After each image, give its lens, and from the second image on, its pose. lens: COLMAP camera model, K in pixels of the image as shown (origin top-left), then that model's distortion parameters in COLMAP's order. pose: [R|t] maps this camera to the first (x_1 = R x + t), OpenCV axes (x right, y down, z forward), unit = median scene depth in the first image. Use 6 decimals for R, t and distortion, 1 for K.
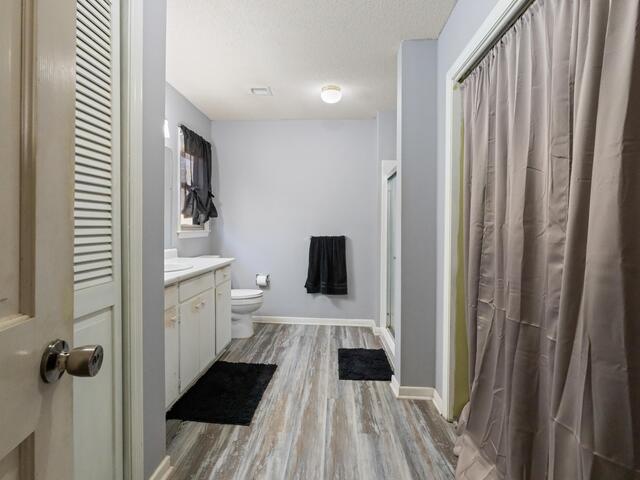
lens RADIAL K [[312.6, 0, 318.7], [0, 312.6, 237.5], [0, 0, 1]] dist [-0.001291, -0.002238]
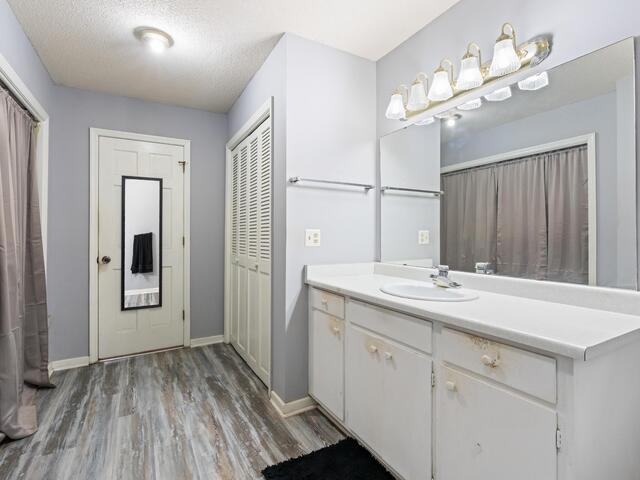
lens RADIAL K [[312.6, 0, 318.8], [0, 312.6, 238.6], [0, 0, 1]] dist [-0.001291, -0.002238]
pose [[-0.840616, -0.007485, -0.541579, 0.118490], [-0.022357, 0.999532, 0.020889, -0.045975], [0.541169, 0.029668, -0.840390, 2.017265]]
